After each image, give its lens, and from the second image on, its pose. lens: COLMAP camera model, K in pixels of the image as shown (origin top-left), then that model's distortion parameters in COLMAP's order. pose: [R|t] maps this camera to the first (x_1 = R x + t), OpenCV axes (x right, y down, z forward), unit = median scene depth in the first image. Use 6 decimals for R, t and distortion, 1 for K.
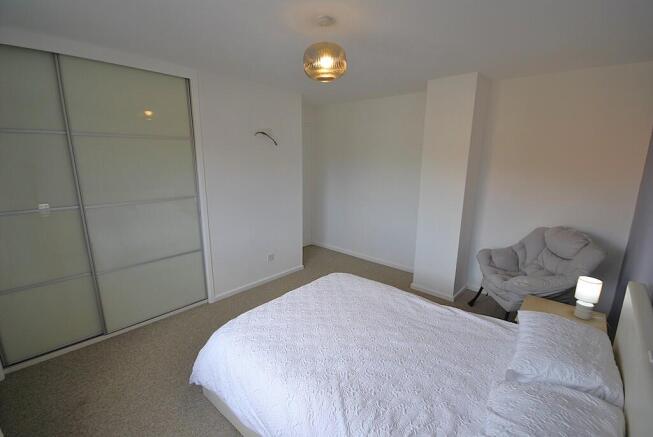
lens RADIAL K [[287.2, 0, 328.3], [0, 287.2, 220.2], [0, 0, 1]] dist [0.002538, -0.000161]
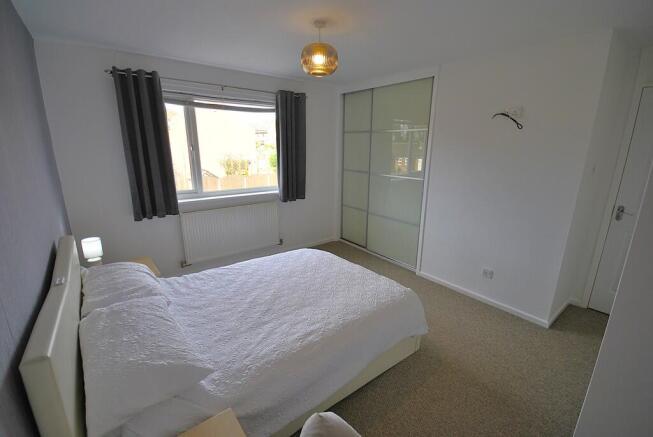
lens RADIAL K [[287.2, 0, 328.3], [0, 287.2, 220.2], [0, 0, 1]] dist [0.002538, -0.000161]
pose [[-0.172939, 0.237597, -0.955845, 0.882332], [-0.223145, 0.935781, 0.272983, -0.186669], [0.959322, 0.260501, -0.108814, 0.933389]]
